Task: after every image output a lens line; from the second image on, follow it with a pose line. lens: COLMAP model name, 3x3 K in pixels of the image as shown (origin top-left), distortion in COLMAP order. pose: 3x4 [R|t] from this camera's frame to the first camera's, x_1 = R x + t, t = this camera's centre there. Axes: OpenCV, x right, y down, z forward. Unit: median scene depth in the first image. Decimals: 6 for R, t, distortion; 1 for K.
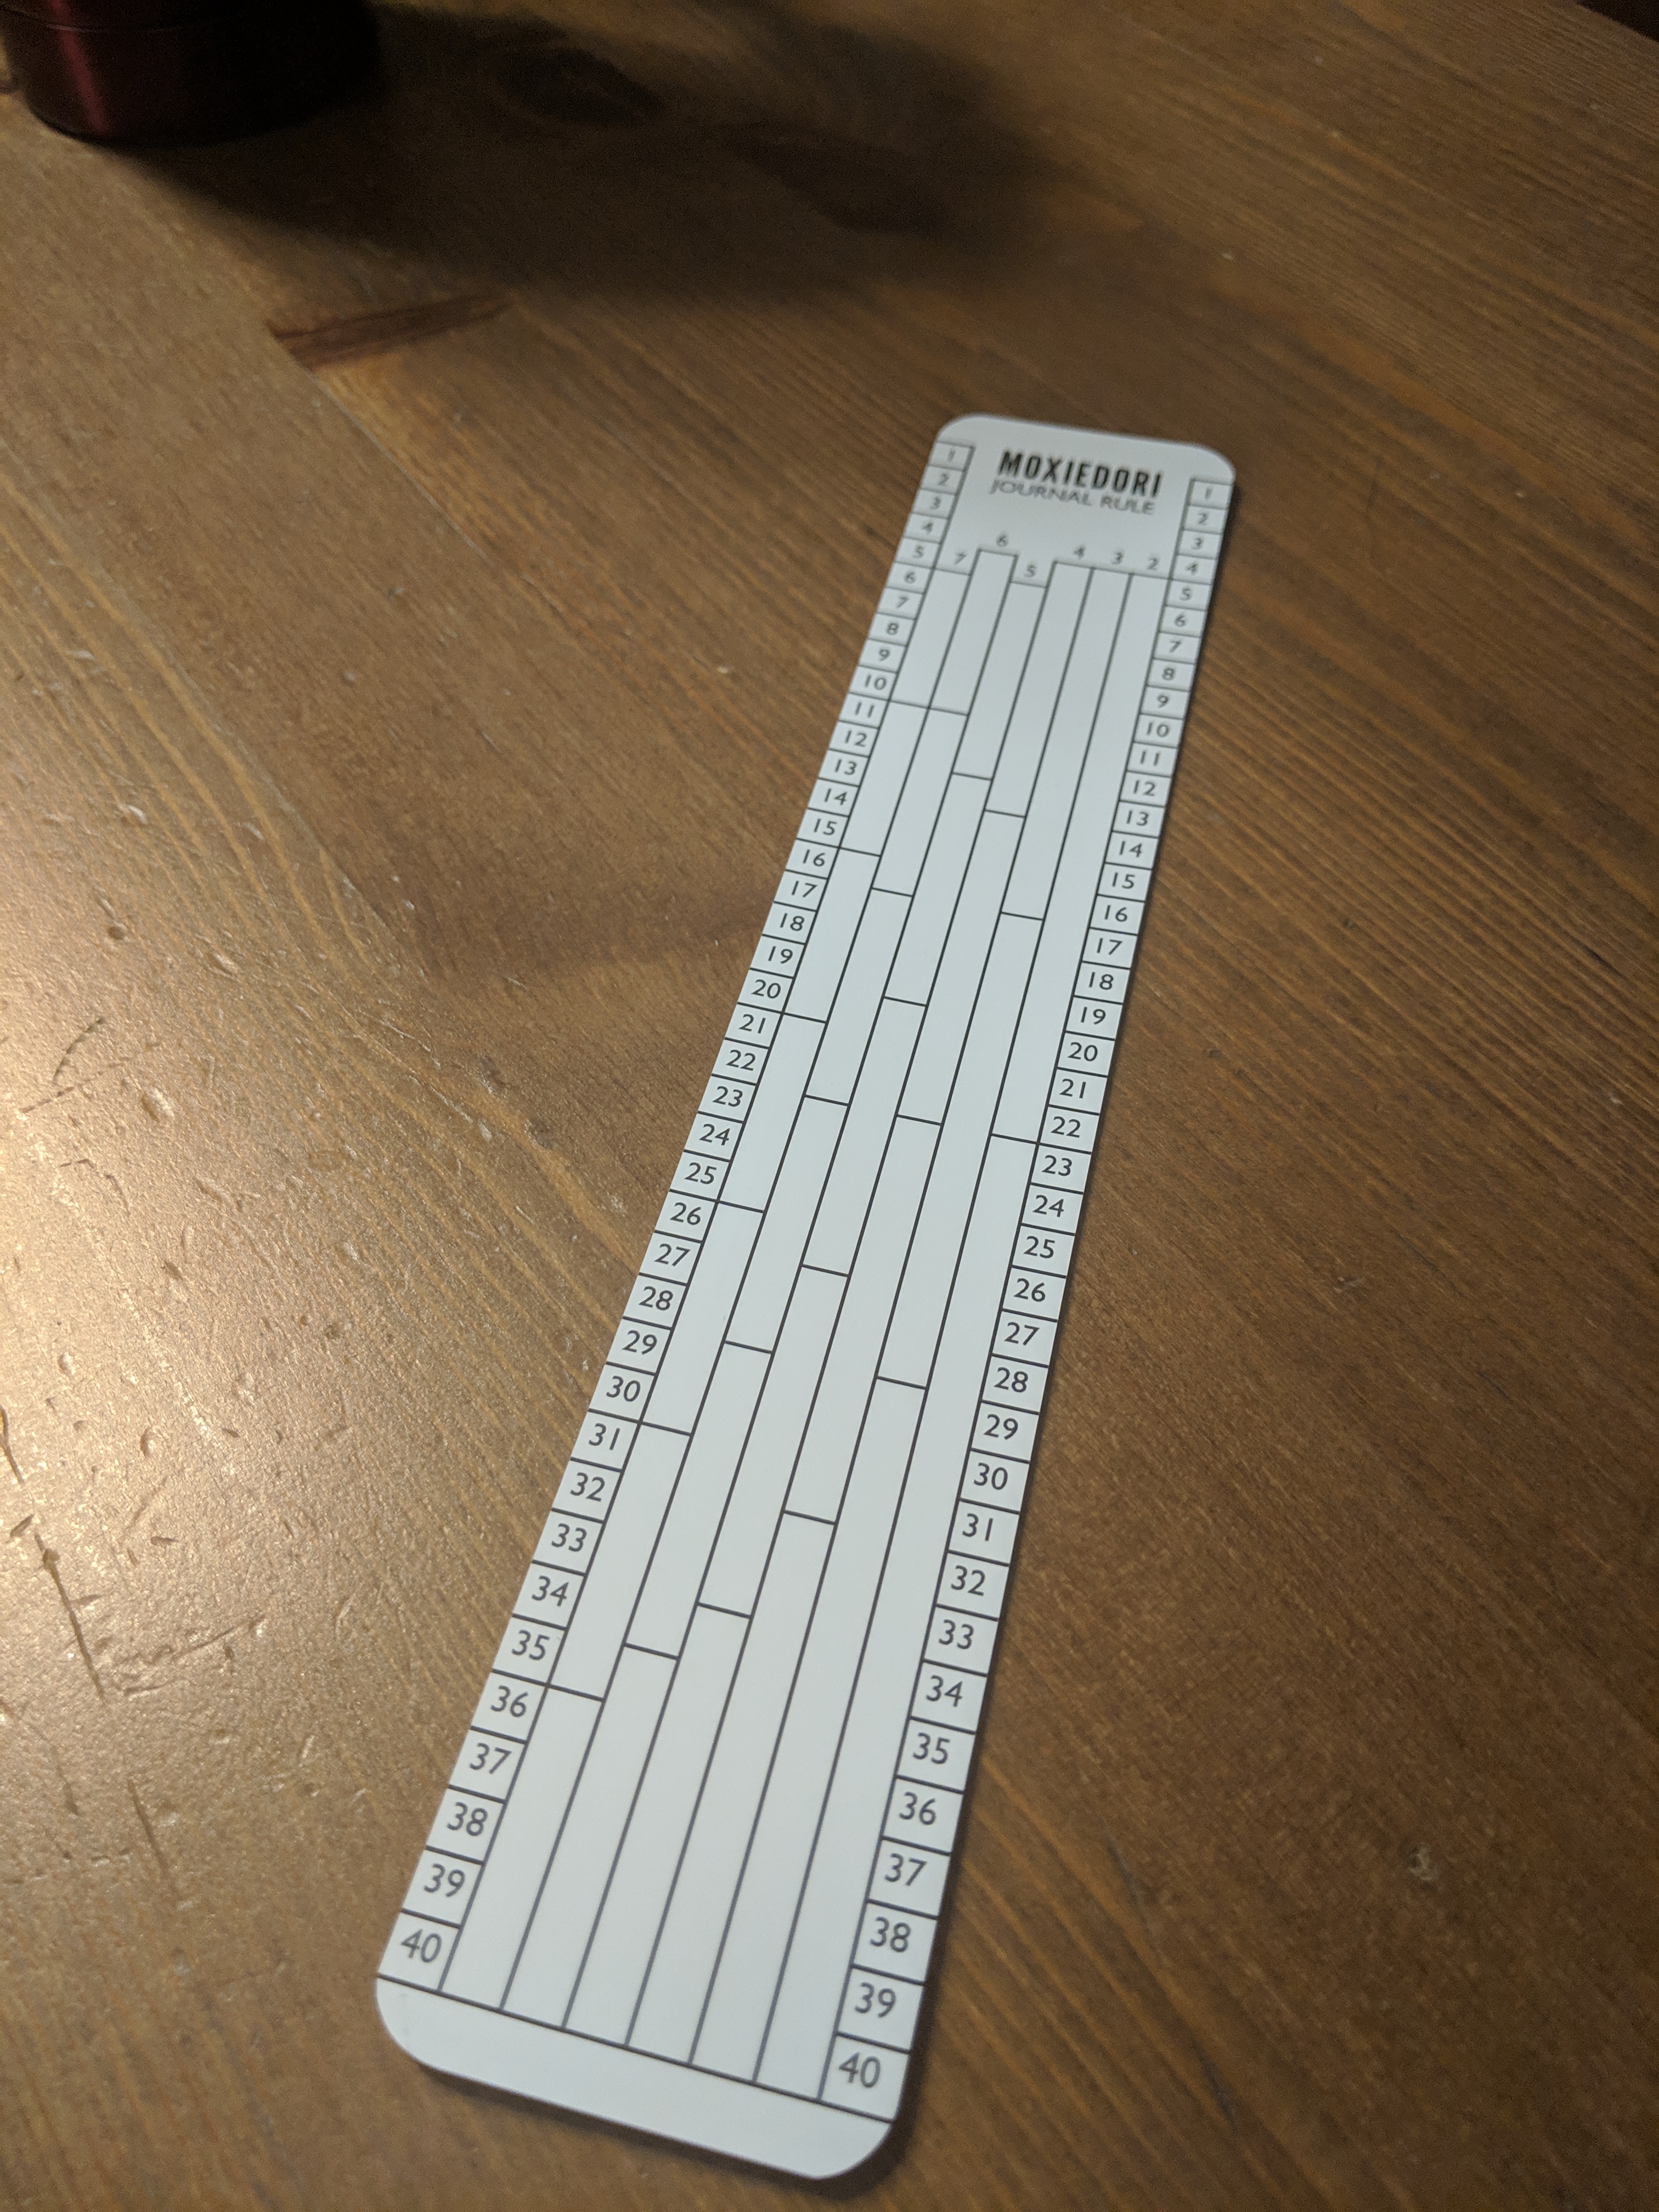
lens RADIAL K [[1893.2, 0, 829.5], [0, 1893.2, 1106.0], [0, 0, 1]] dist [0.000399, -0.059732]
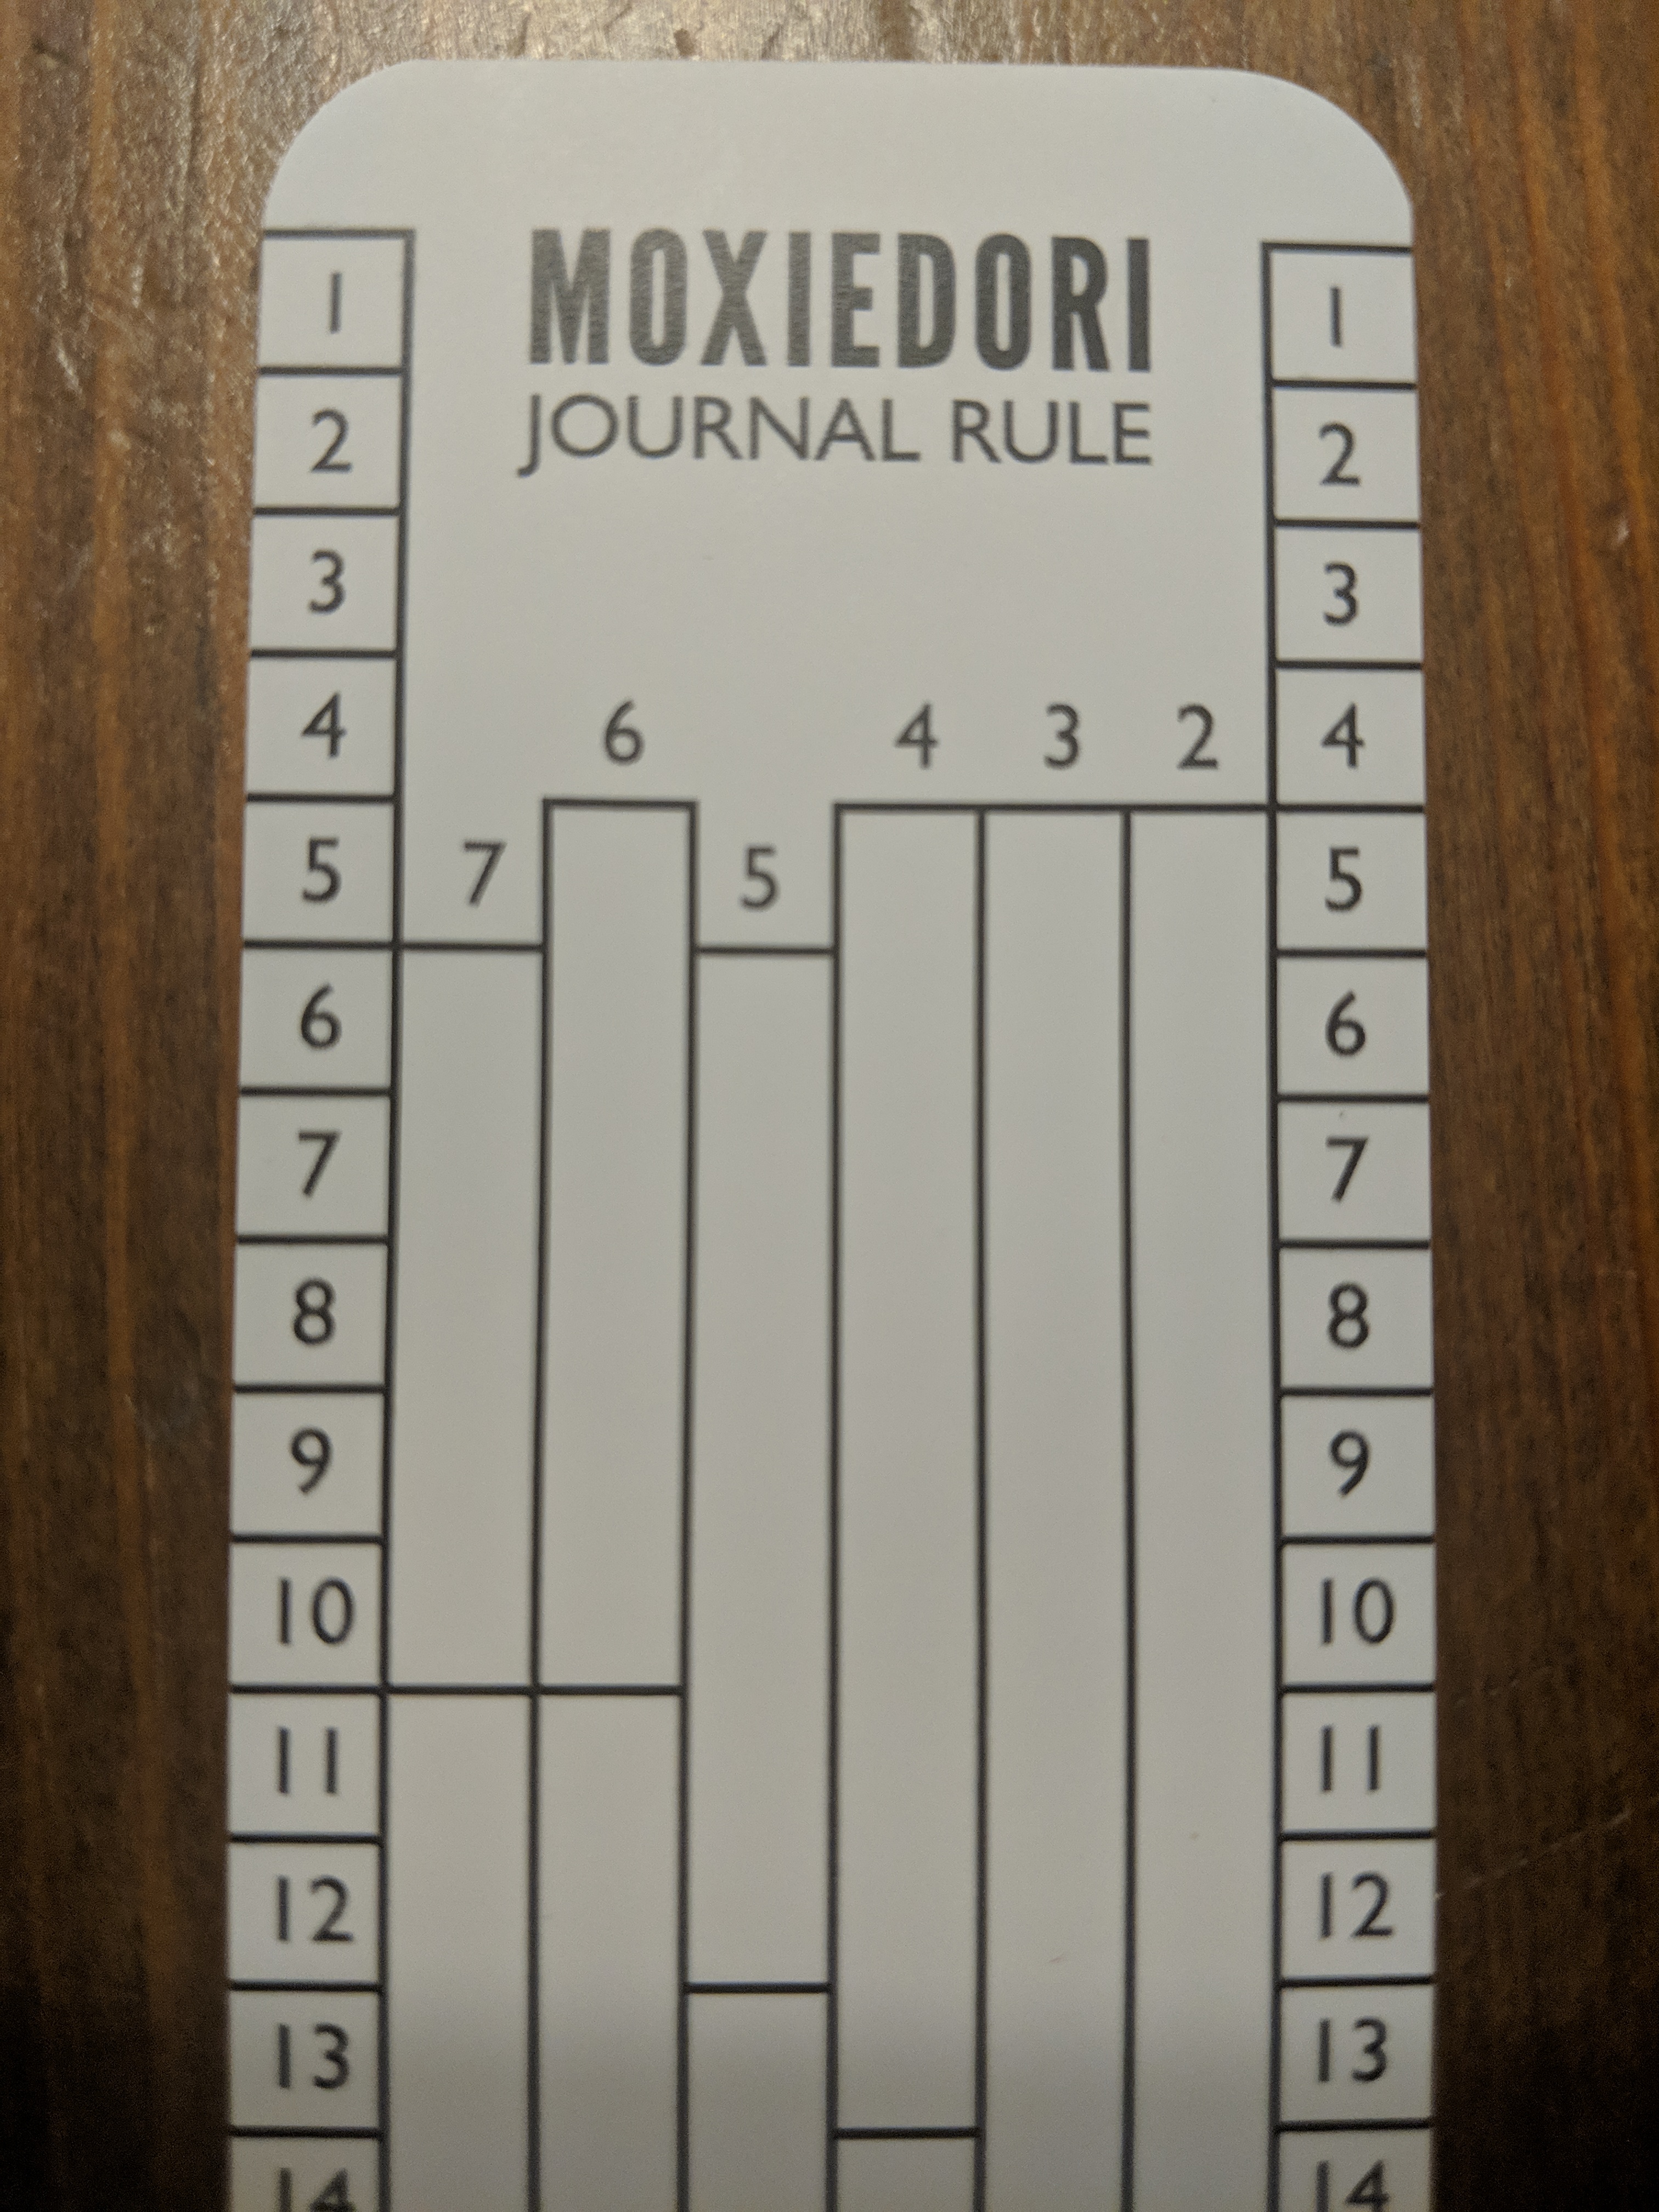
lens RADIAL K [[1893.2, 0, 829.5], [0, 1893.2, 1106.0], [0, 0, 1]] dist [0.000399, -0.059732]
pose [[0.969095, -0.242374, 0.045927, 0.111107], [0.185630, 0.839104, 0.511318, -0.451552], [-0.162468, -0.486990, 0.858164, 0.874885]]
